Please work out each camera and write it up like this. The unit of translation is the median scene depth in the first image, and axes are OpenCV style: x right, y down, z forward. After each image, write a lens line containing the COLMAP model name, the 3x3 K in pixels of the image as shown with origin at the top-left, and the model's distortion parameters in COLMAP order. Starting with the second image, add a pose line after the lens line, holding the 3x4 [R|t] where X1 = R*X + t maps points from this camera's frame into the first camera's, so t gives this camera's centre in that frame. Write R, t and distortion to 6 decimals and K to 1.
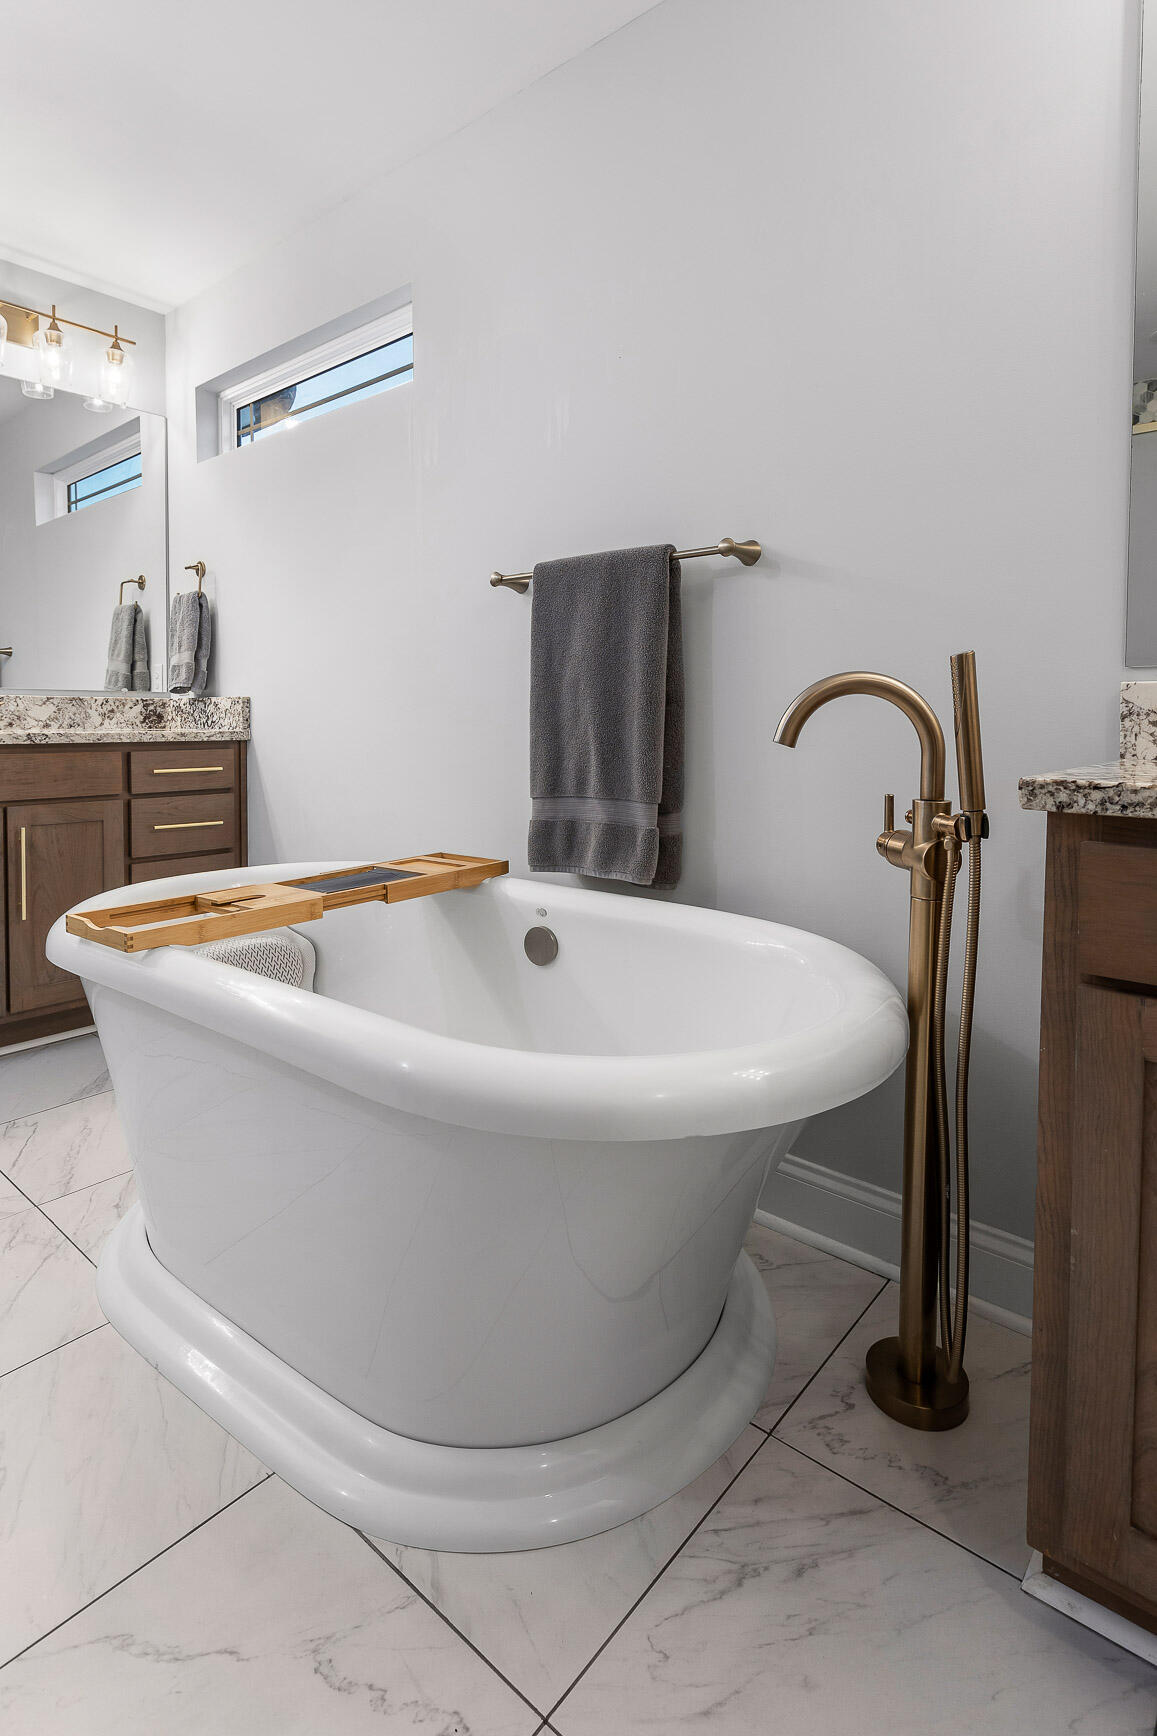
lens RADIAL K [[892.9, 0, 571.7], [0, 892.9, 744.4], [0, 0, 1]] dist [0.005236, -0.001812]
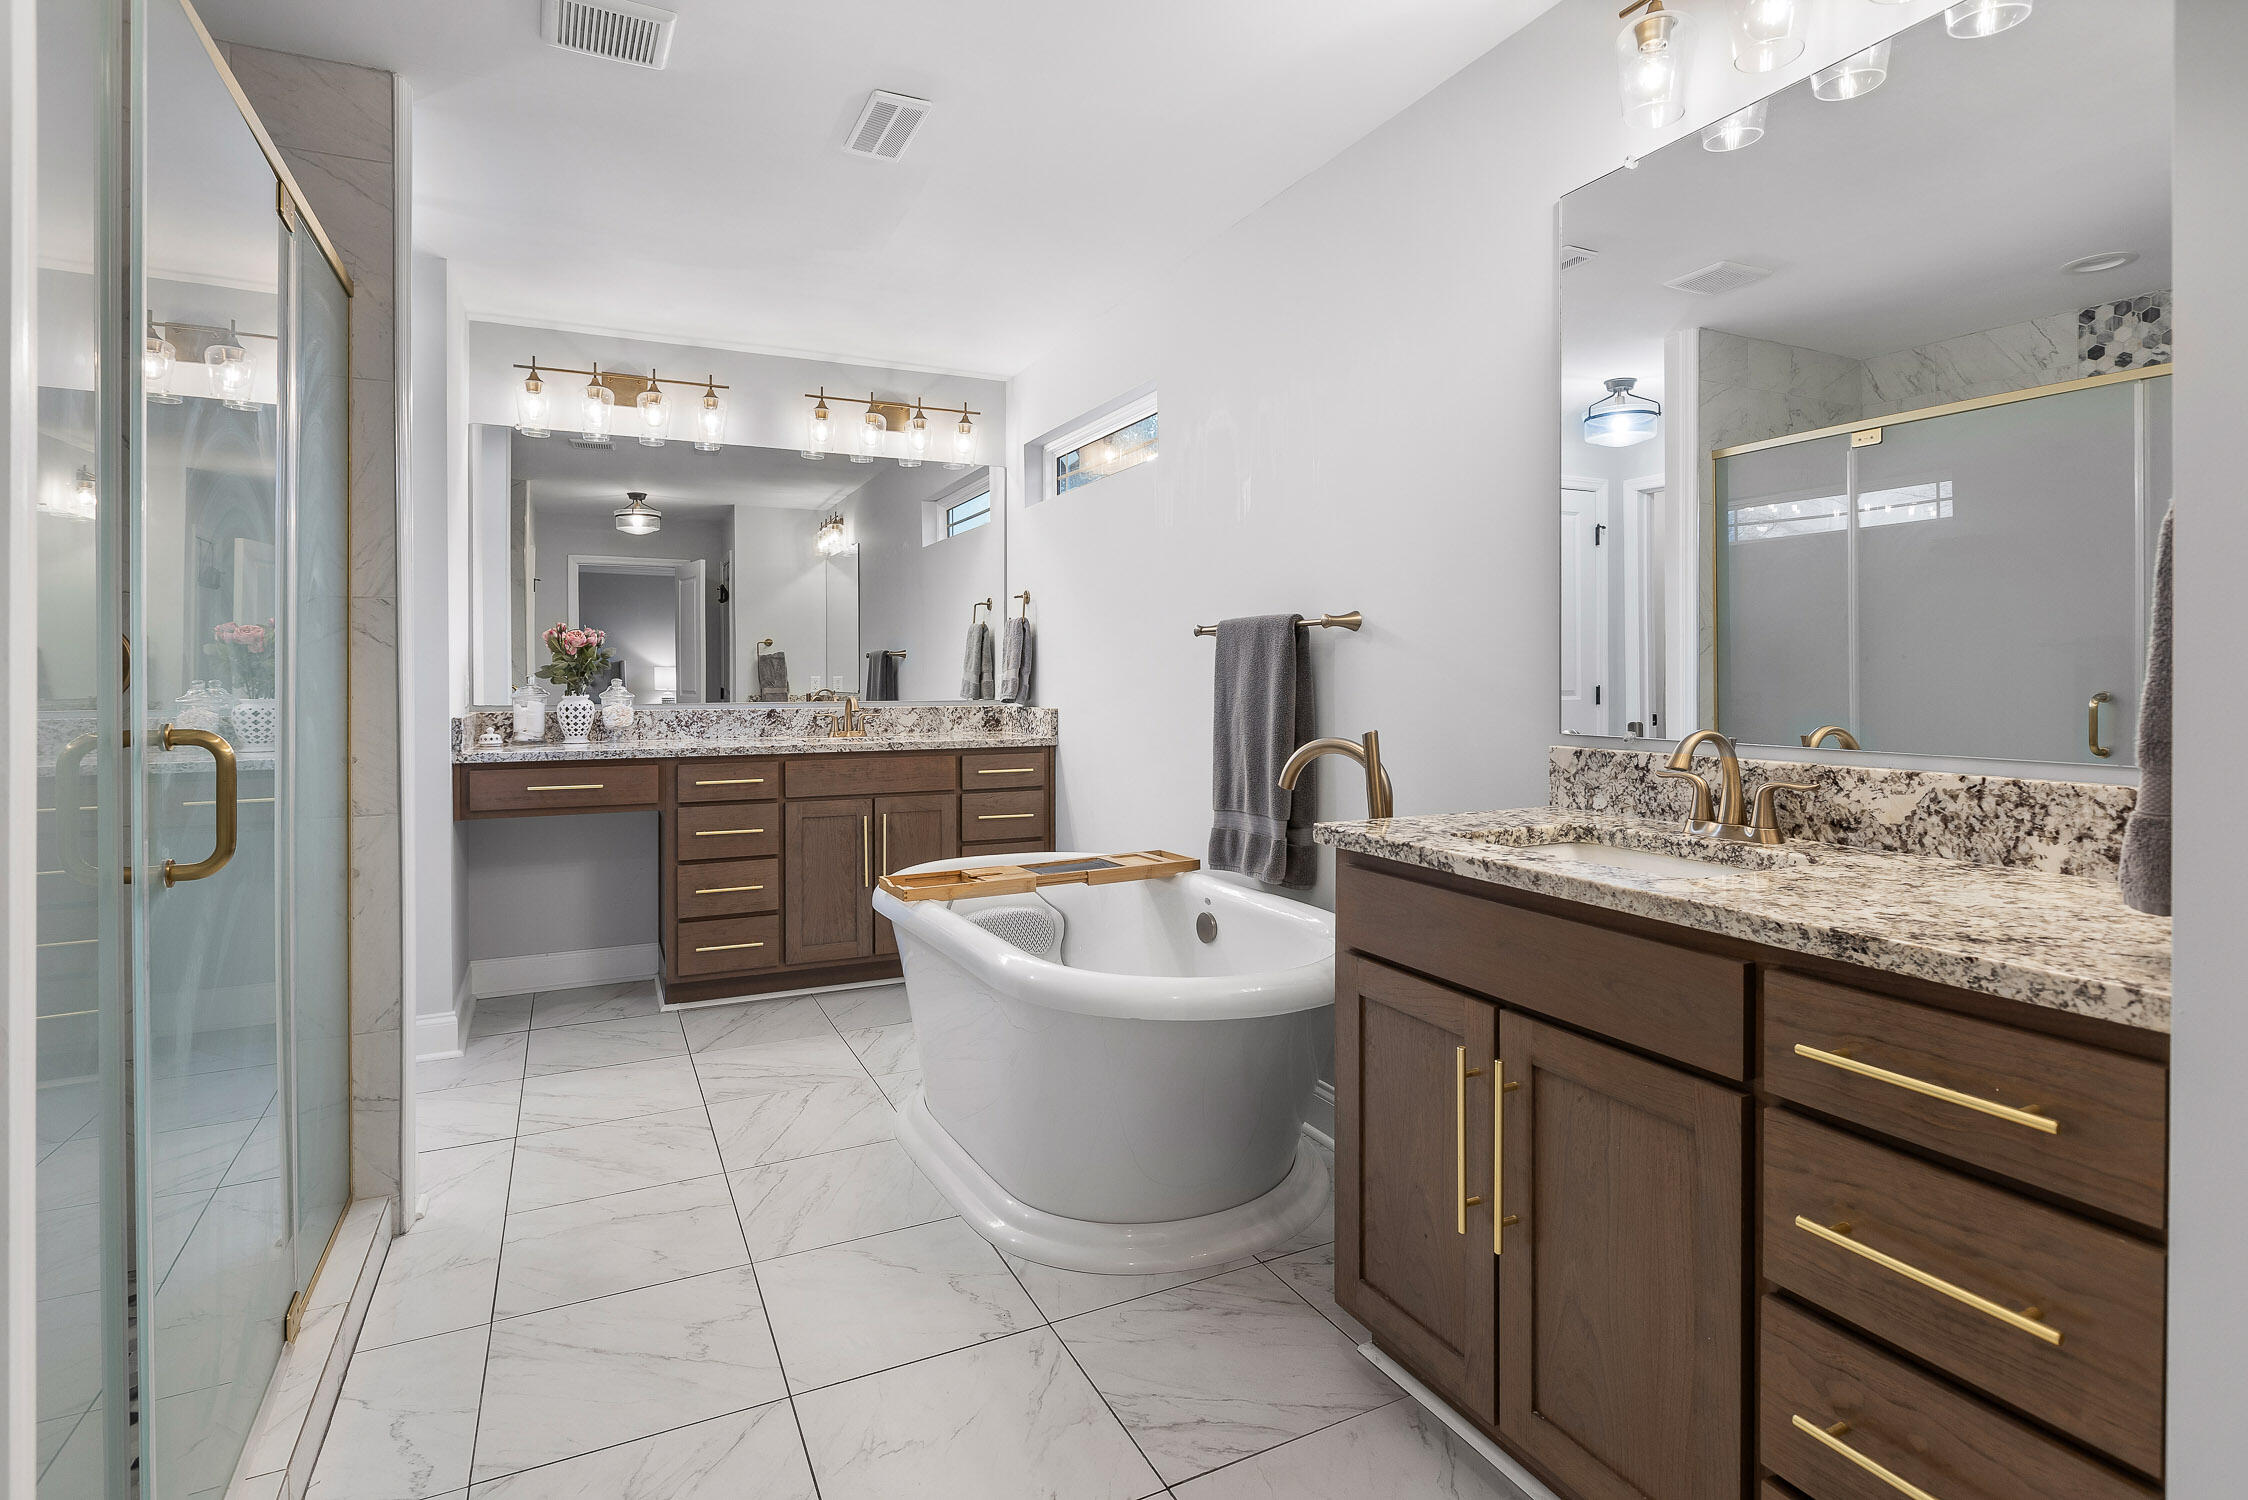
lens RADIAL K [[1114.6, 0, 1128.6], [0, 1114.6, 679.4], [0, 0, 1]] dist [-0.000548, 0.000228]
pose [[0.921673, -0.004400, -0.387943, 0.420898], [-0.007288, 0.999563, -0.028652, -0.071508], [0.387900, 0.029235, 0.921238, -0.450436]]
